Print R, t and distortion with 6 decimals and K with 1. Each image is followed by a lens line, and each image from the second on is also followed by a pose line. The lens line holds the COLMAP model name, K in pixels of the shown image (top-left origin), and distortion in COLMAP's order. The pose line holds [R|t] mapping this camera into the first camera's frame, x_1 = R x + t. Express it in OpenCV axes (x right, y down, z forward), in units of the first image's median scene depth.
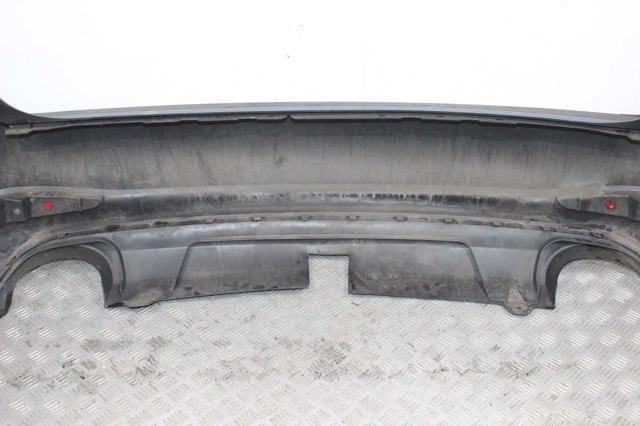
lens RADIAL K [[798.1, 0, 318.2], [0, 798.1, 215.9], [0, 0, 1]] dist [-0.059081, 0.000000]
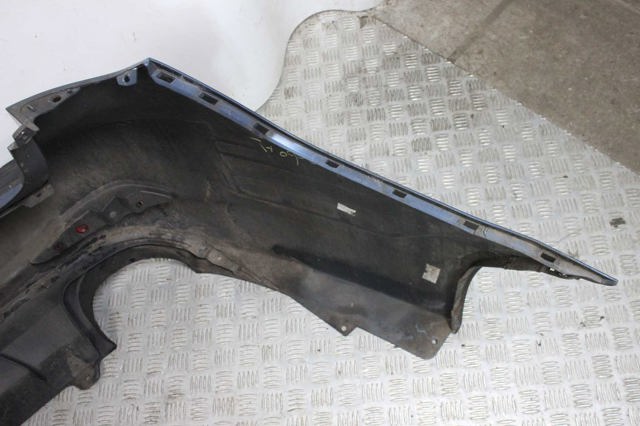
lens RADIAL K [[644.9, 0, 322.2], [0, 644.9, 213.5], [0, 0, 1]] dist [-0.078528, 0.000000]
pose [[0.669267, -0.701576, 0.244688, 0.378820], [0.549041, 0.688843, 0.473338, -0.204620], [-0.500635, -0.182446, 0.846214, 0.282779]]
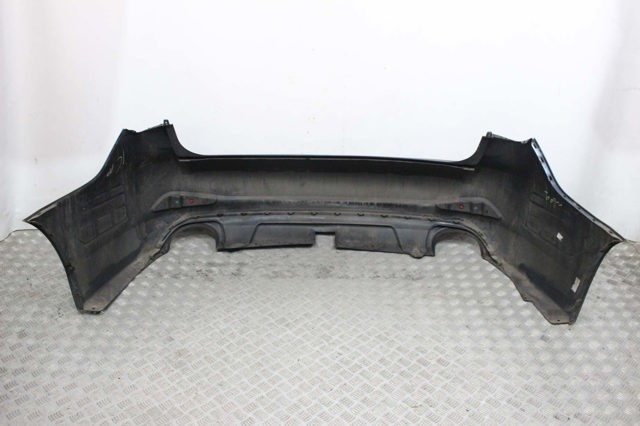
lens RADIAL K [[644.9, 0, 319.6], [0, 644.9, 211.3], [0, 0, 1]] dist [-0.078528, 0.000000]
pose [[0.999673, 0.021412, -0.013988, 0.021396], [-0.023619, 0.982692, -0.183734, 0.311047], [0.009812, 0.184005, 0.982876, -0.644851]]
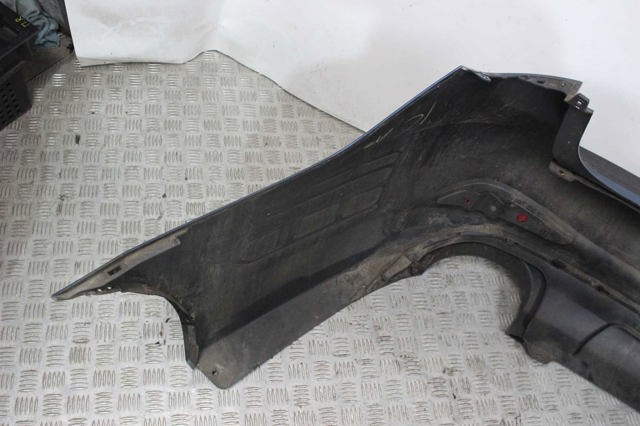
lens RADIAL K [[644.9, 0, 323.5], [0, 644.9, 210.3], [0, 0, 1]] dist [-0.078528, 0.000000]
pose [[0.767110, 0.601025, -0.224302, -0.349141], [-0.508256, 0.782741, 0.359155, -0.169974], [0.391432, -0.161508, 0.905923, 0.216193]]
